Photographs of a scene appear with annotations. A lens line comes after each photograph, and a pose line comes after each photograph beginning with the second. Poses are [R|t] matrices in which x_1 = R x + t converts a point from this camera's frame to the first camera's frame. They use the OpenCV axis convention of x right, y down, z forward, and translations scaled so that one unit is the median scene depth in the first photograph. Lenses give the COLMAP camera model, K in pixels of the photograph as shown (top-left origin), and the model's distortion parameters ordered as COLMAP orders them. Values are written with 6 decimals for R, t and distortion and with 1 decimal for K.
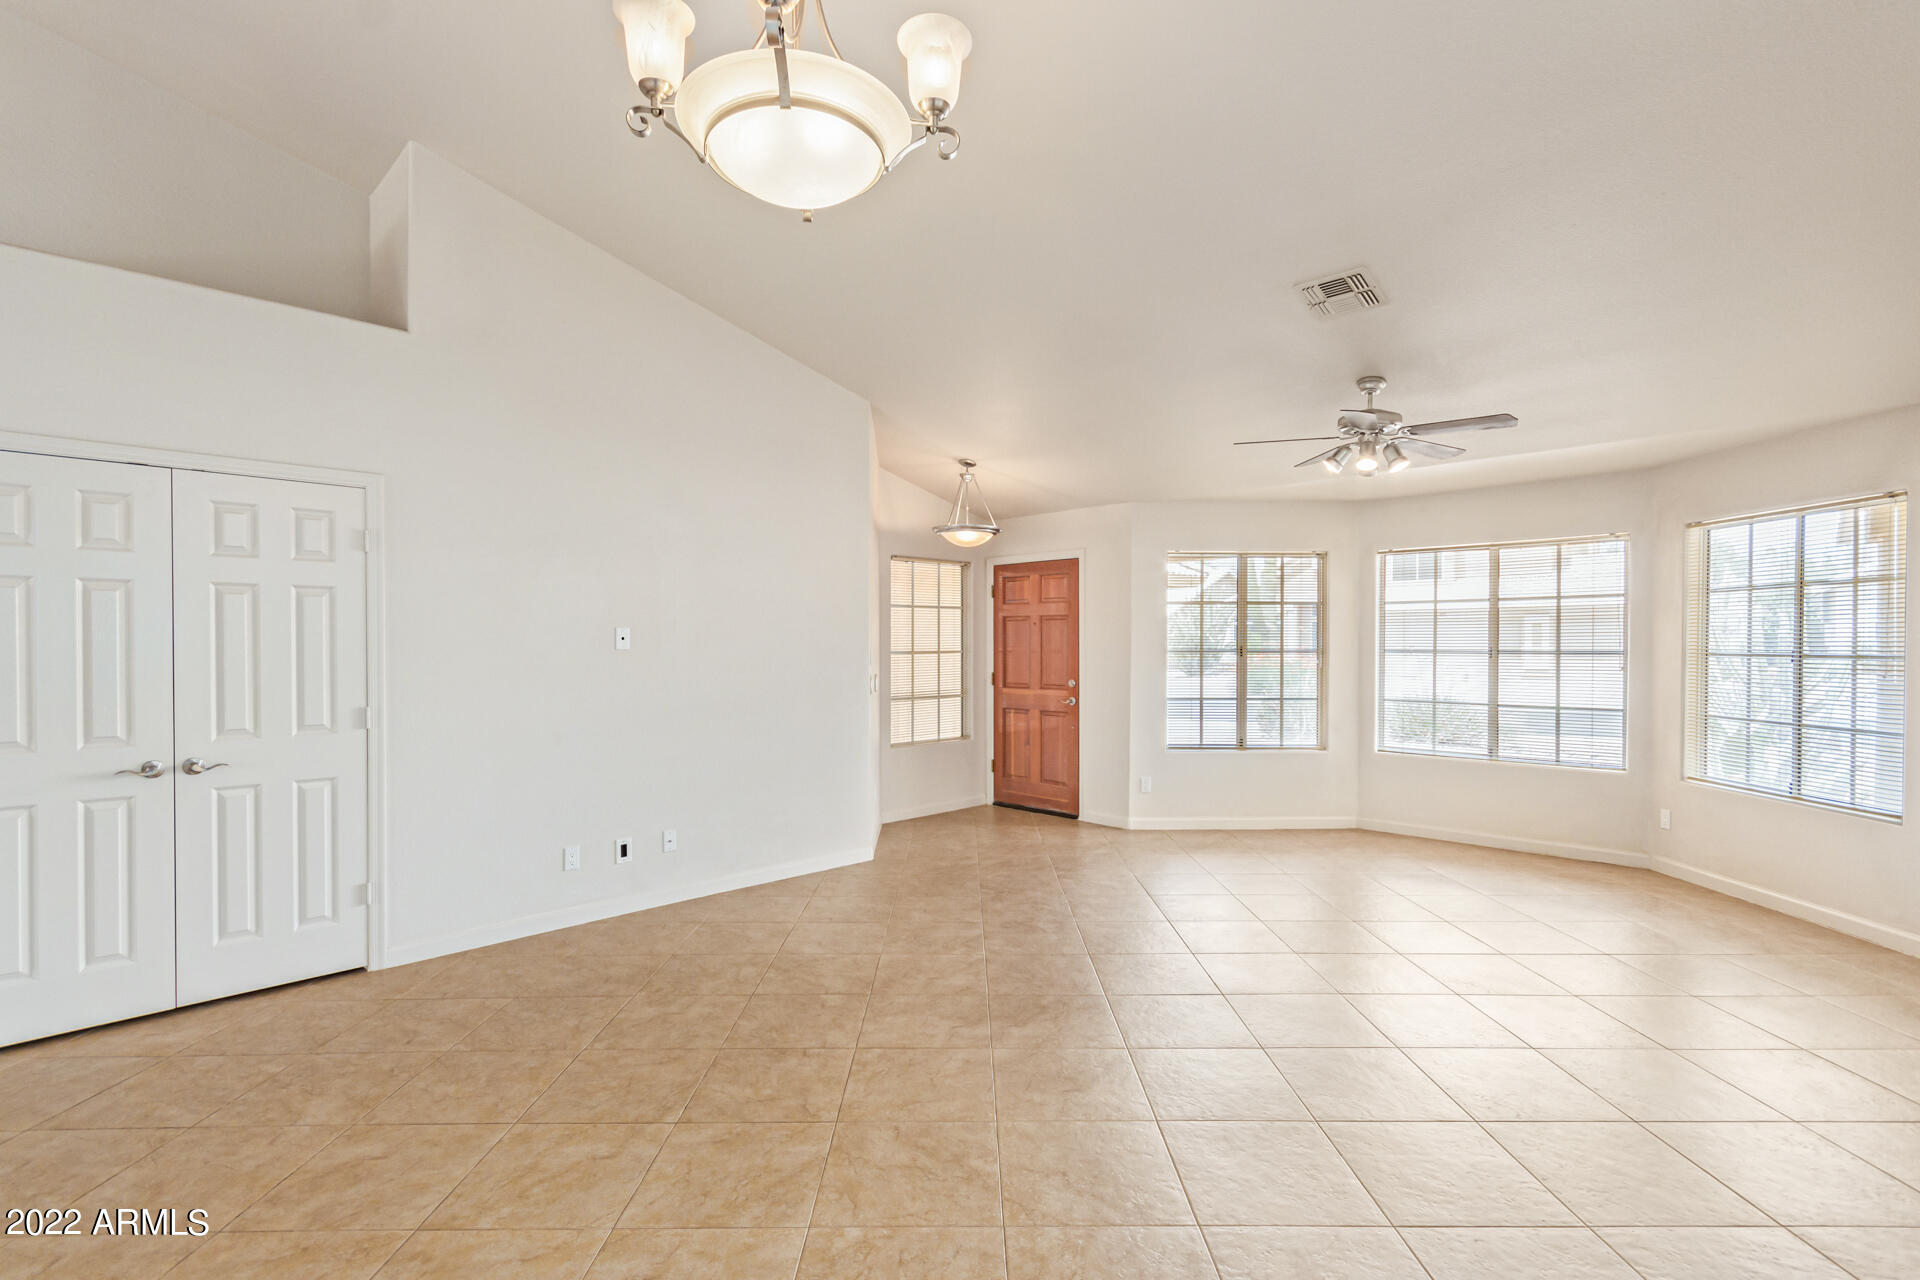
lens RADIAL K [[903.1, 0, 960.1], [0, 903.1, 636.5], [0, 0, 1]] dist [0.016562, -0.001320]
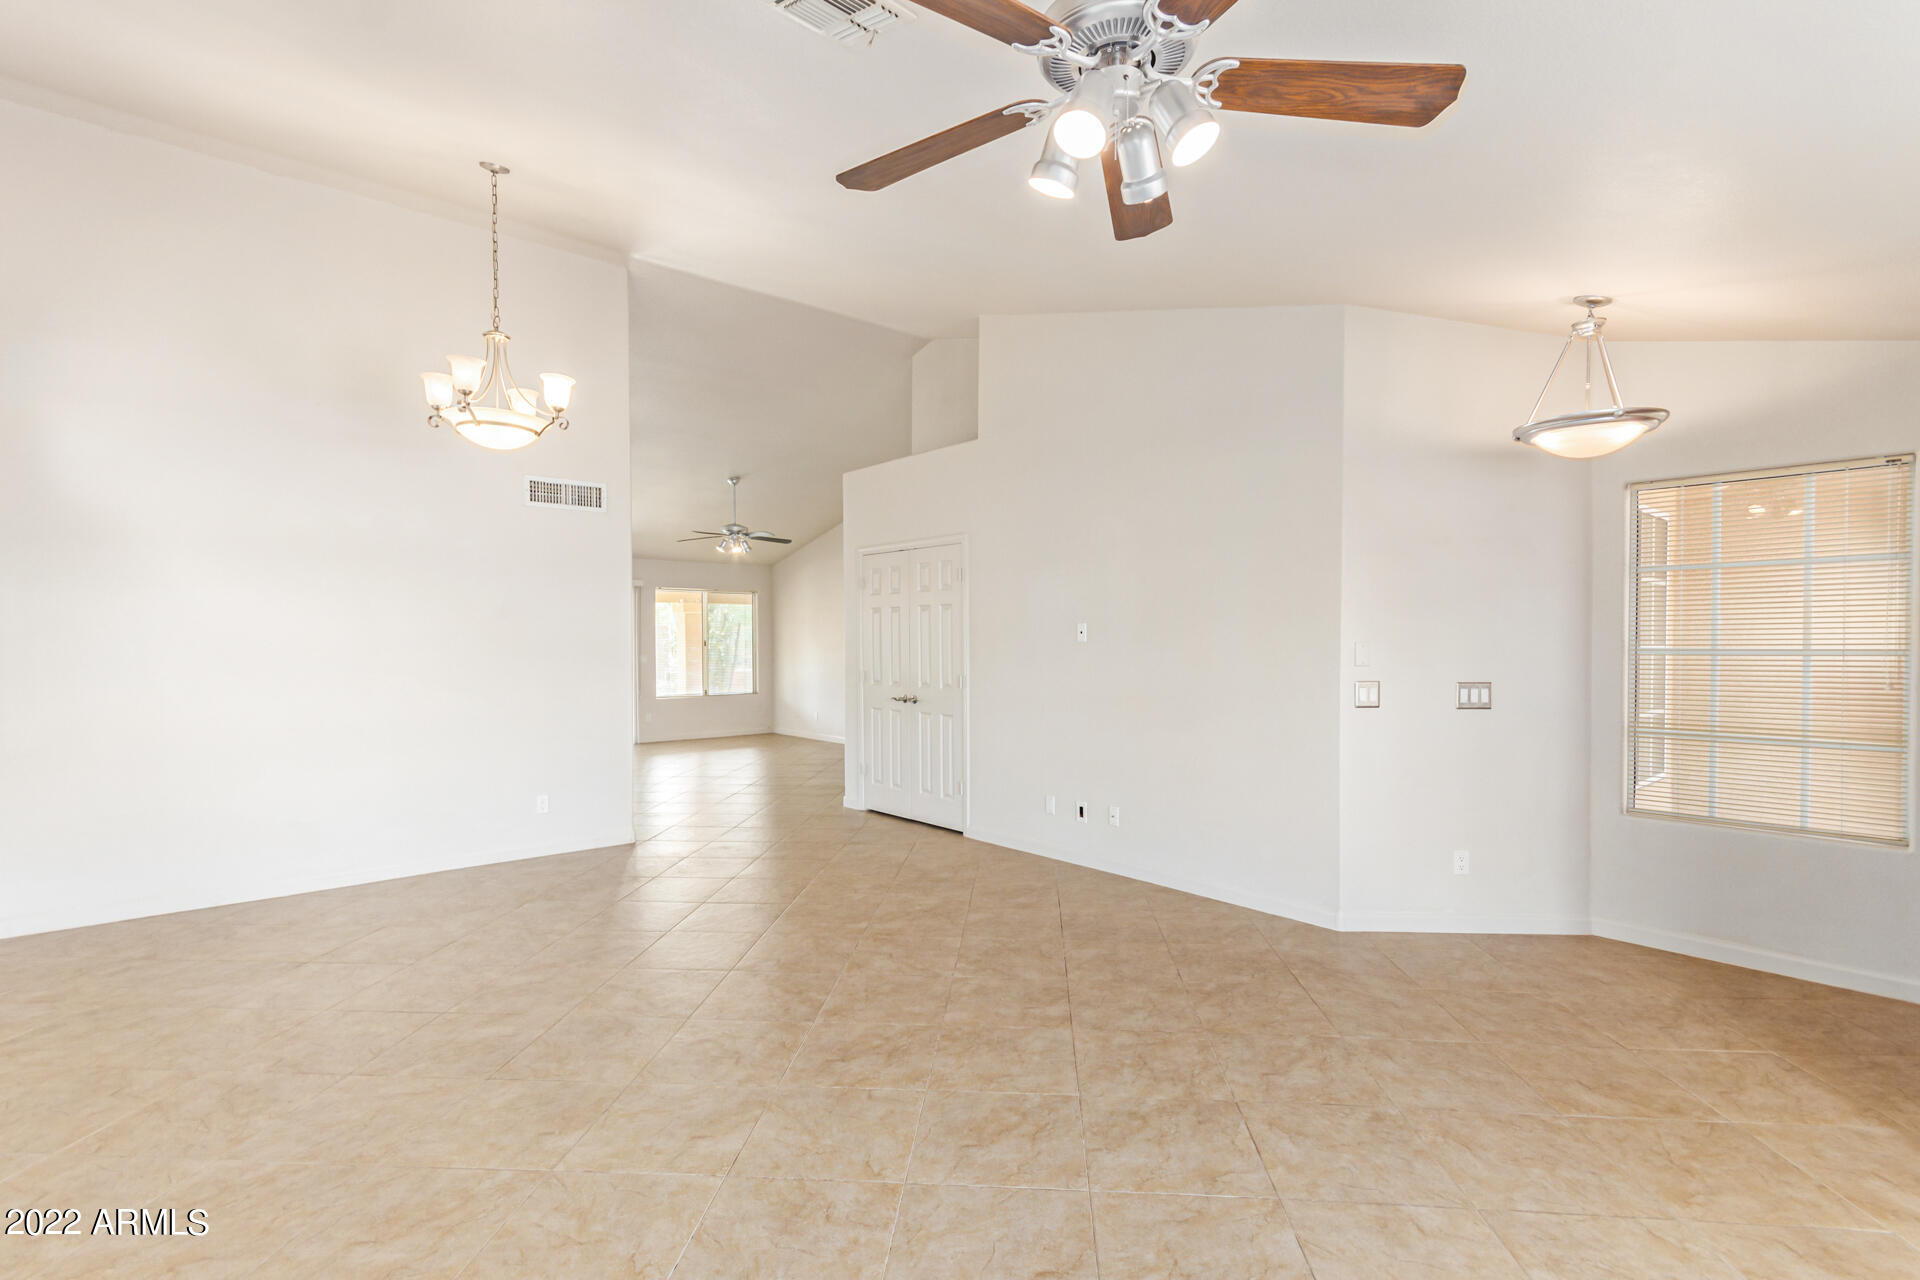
lens RADIAL K [[903.1, 0, 969.0], [0, 903.1, 656.2], [0, 0, 1]] dist [0.016562, -0.001320]
pose [[-0.068329, 0.023240, -0.997392, 0.852909], [0.011643, 0.999679, 0.022496, 0.005235], [0.997595, -0.010076, -0.068578, 0.985630]]
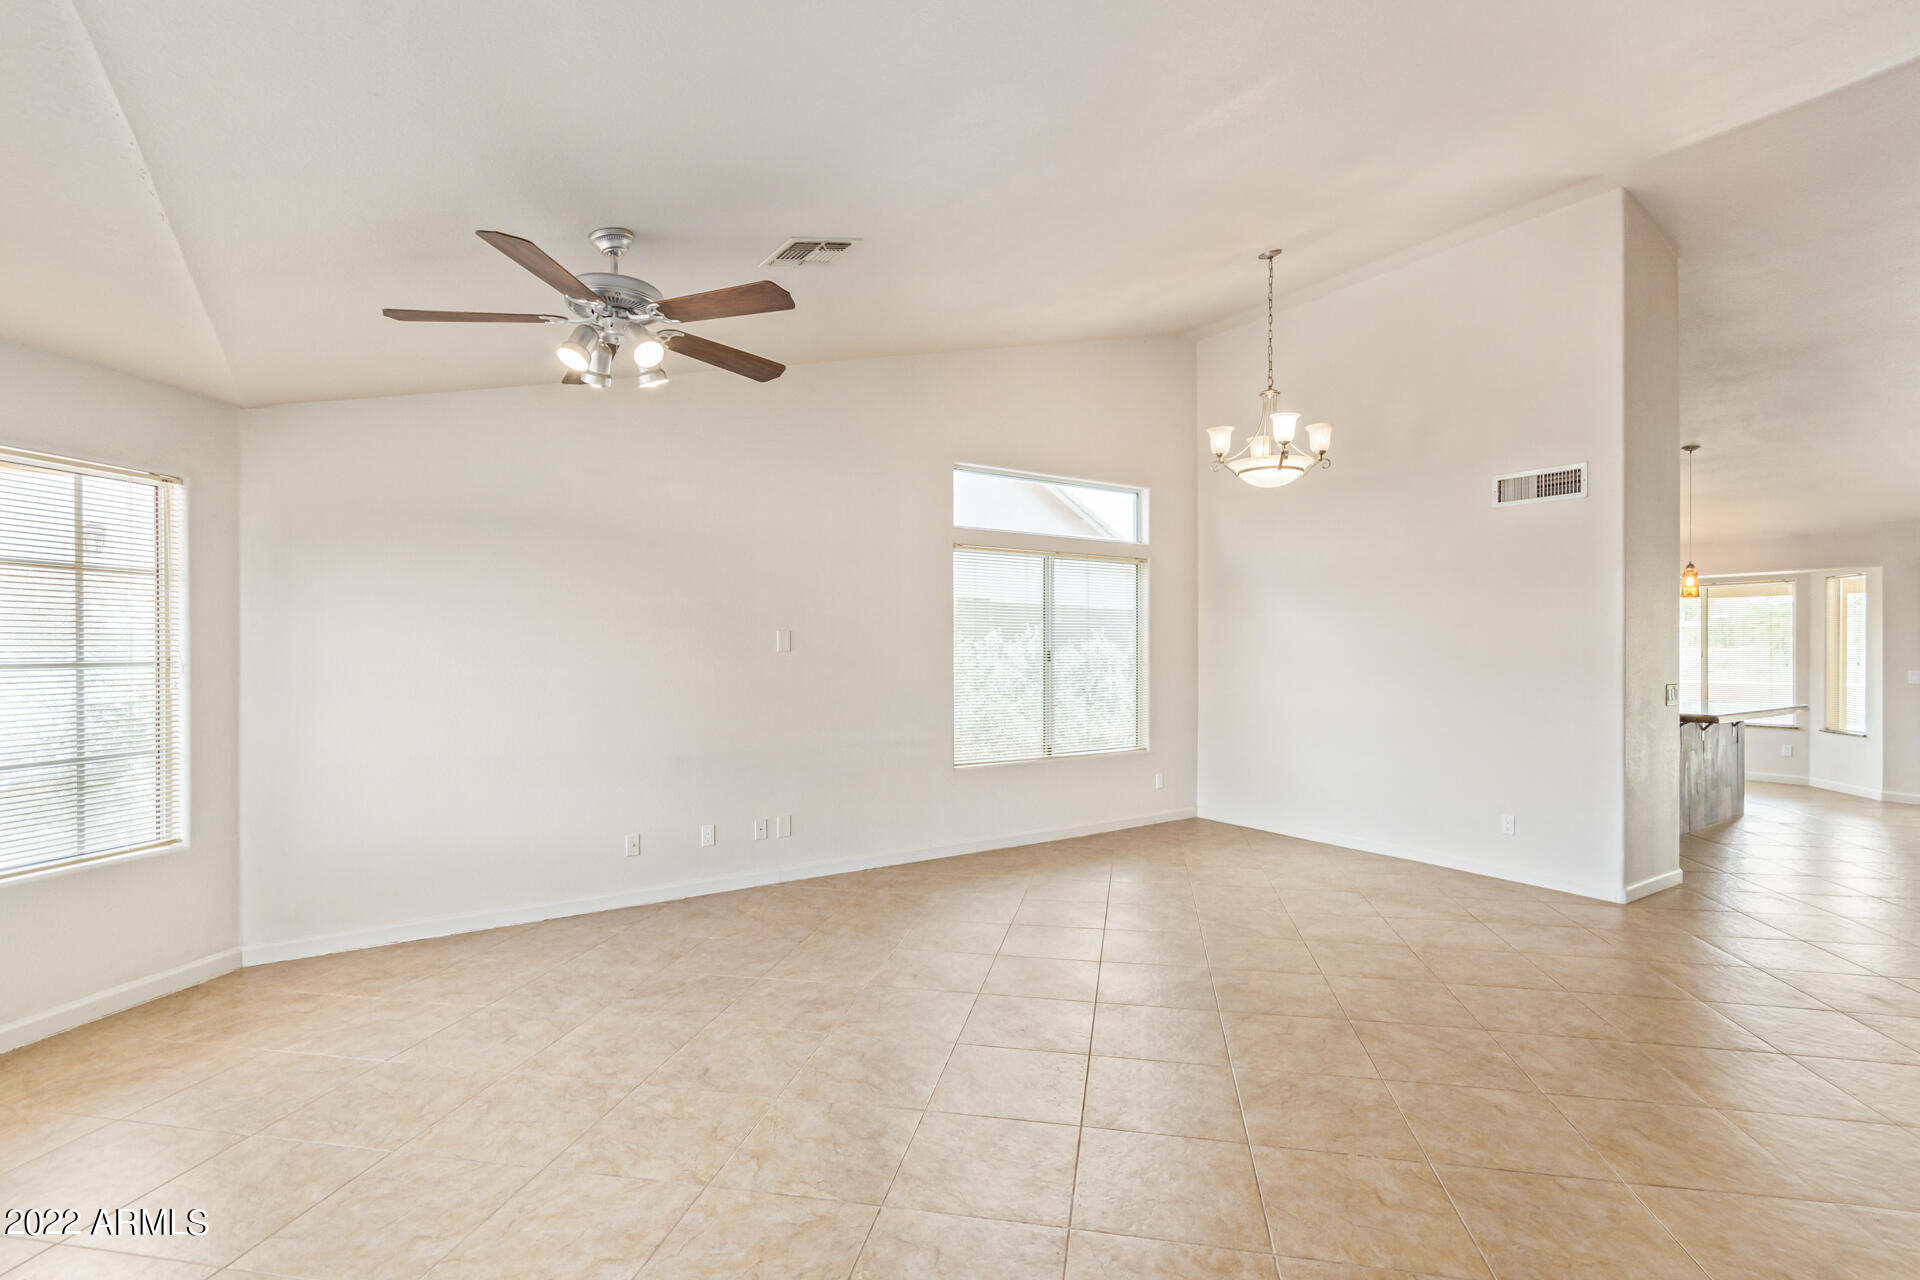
lens RADIAL K [[903.1, 0, 964.0], [0, 903.1, 648.4], [0, 0, 1]] dist [0.016562, -0.001320]
pose [[-0.982621, -0.000796, 0.185623, 0.095628], [-0.001775, 0.999985, -0.005111, 0.011272], [-0.185616, -0.005352, -0.982608, 1.615196]]
